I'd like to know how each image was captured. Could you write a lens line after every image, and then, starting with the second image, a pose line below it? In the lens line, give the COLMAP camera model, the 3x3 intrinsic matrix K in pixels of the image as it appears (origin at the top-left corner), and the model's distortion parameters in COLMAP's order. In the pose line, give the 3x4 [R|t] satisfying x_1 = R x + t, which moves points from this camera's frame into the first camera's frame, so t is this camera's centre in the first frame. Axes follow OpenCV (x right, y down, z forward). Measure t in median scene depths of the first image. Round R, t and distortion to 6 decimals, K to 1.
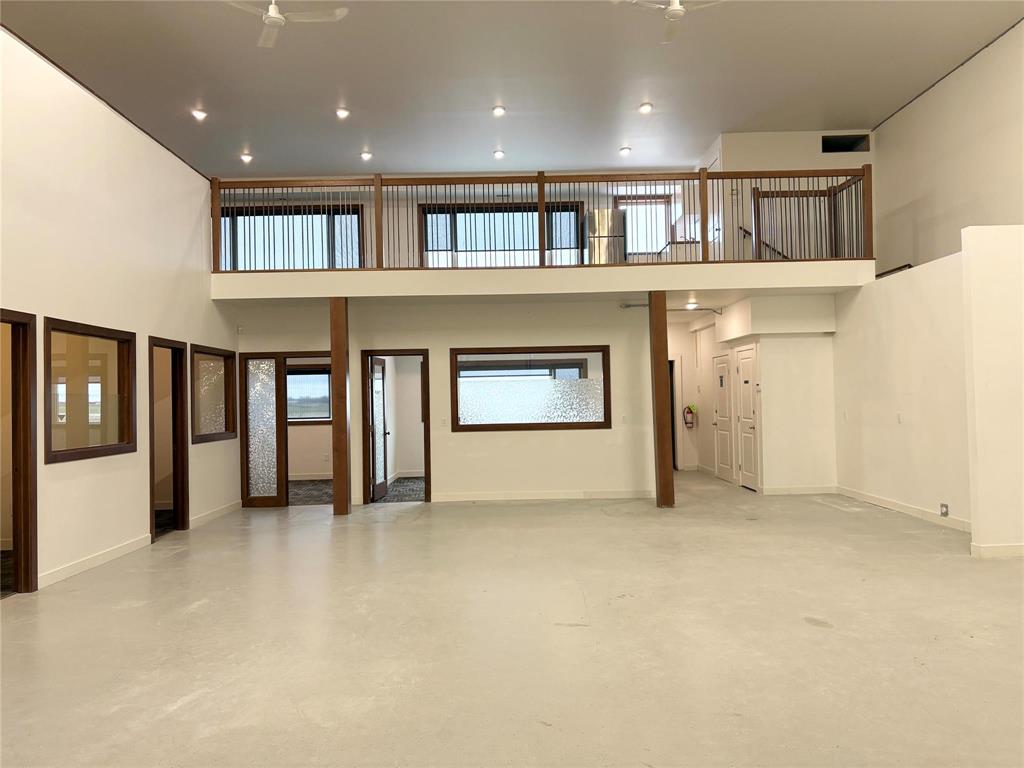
lens RADIAL K [[769.4, 0, 512.6], [0, 769.4, 381.4], [0, 0, 1]] dist [0.054195, -0.058295]
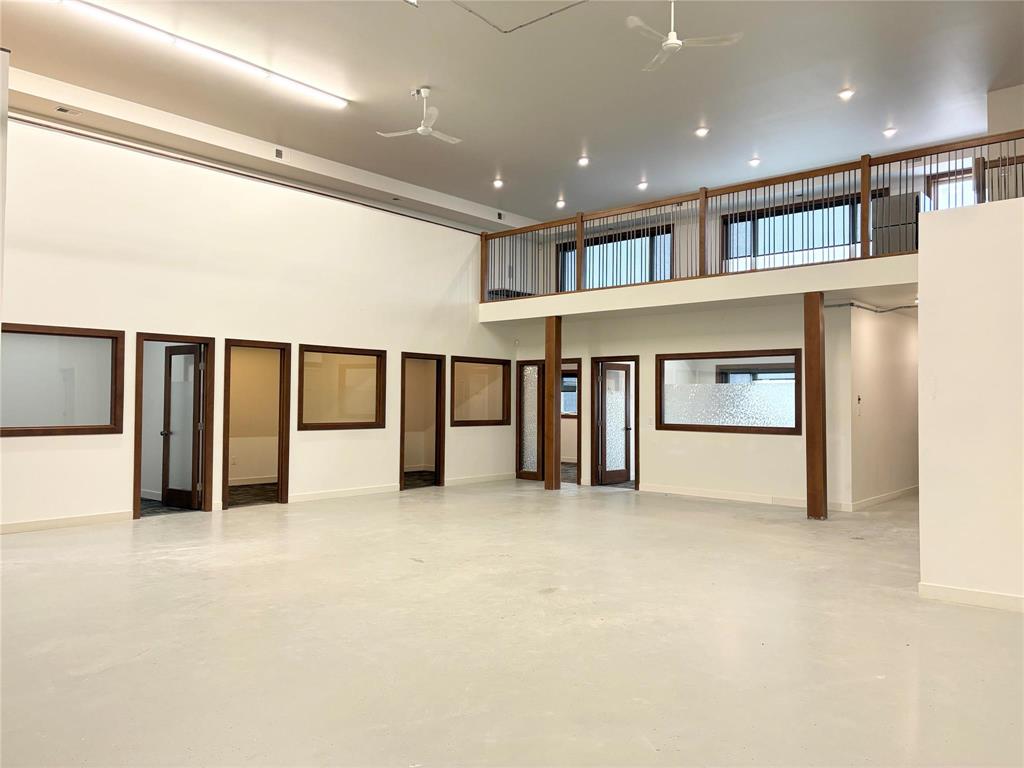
lens RADIAL K [[769.4, 0, 511.7], [0, 769.4, 382.5], [0, 0, 1]] dist [0.054195, -0.058295]
pose [[0.742422, 0.012263, -0.669820, 0.510368], [-0.008765, 0.999925, 0.008591, -0.010254], [0.669875, -0.000507, 0.742474, 0.032649]]
